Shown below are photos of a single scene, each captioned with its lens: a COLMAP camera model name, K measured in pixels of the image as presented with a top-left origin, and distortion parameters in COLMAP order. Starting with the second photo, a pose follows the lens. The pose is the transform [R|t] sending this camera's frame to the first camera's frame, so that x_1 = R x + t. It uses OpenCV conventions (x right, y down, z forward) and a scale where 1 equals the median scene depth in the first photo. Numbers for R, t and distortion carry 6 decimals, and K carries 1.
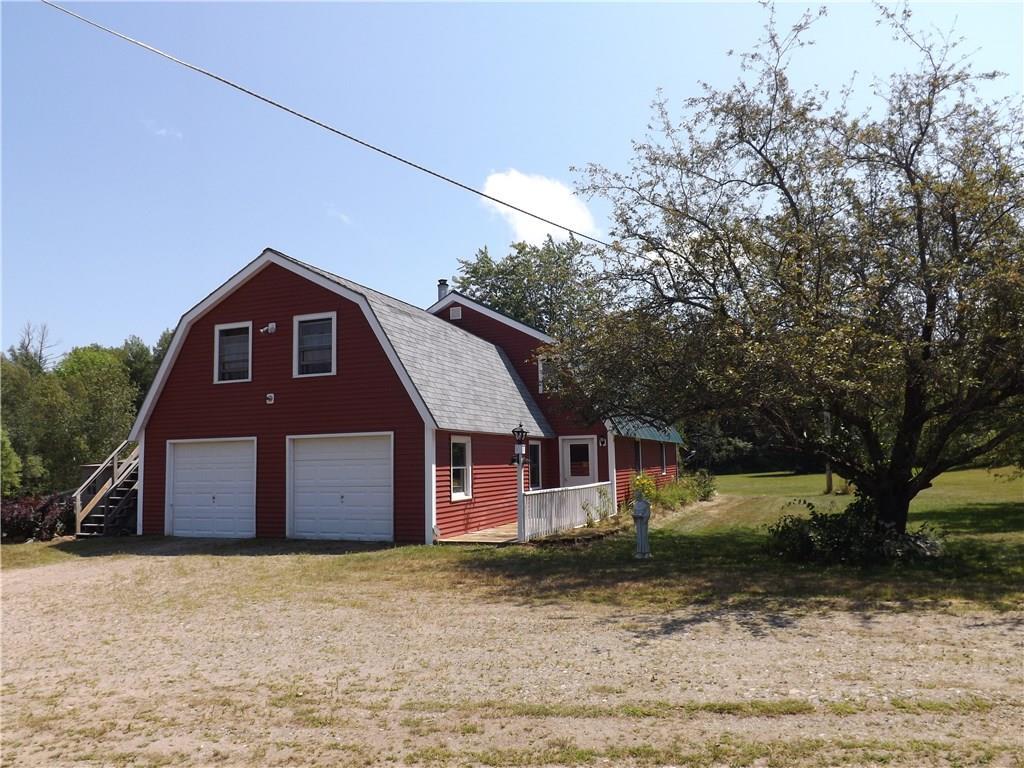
lens RADIAL K [[741.6, 0, 512.8], [0, 741.6, 385.3], [0, 0, 1]] dist [-0.060588, 0.010489]
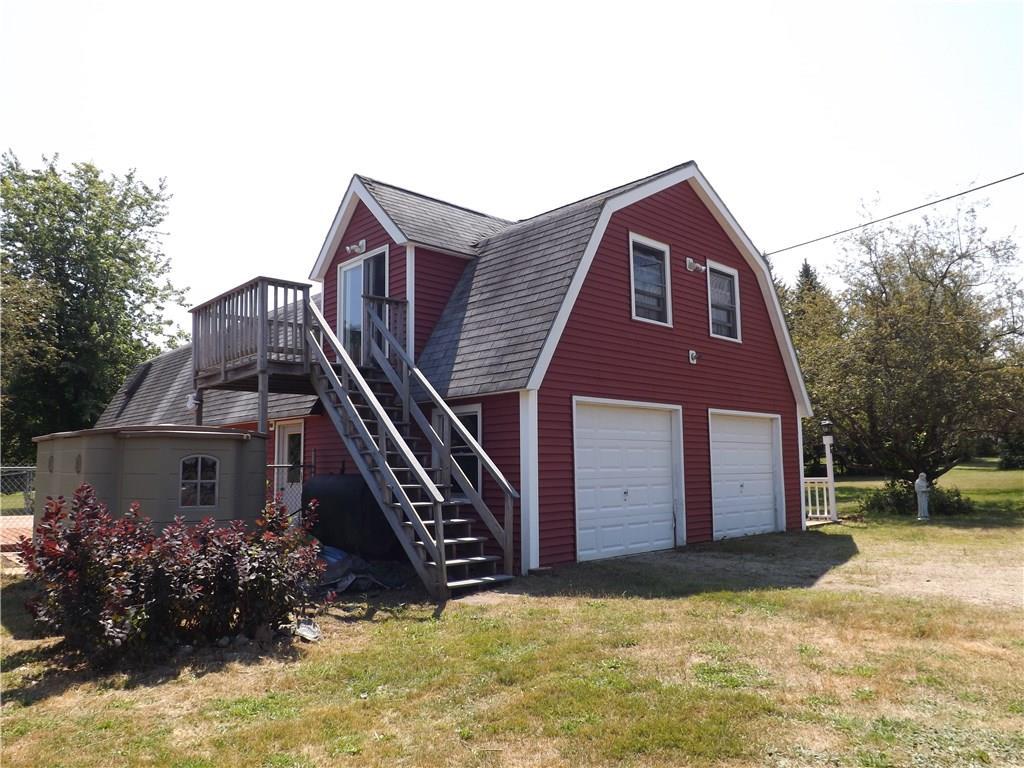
lens RADIAL K [[741.6, 0, 512.1], [0, 741.6, 384.0], [0, 0, 1]] dist [-0.060588, 0.010489]
pose [[0.438550, 0.126925, 0.889699, -1.057202], [-0.088312, 0.991272, -0.097885, 0.132953], [-0.894357, -0.035644, 0.445932, 0.815123]]
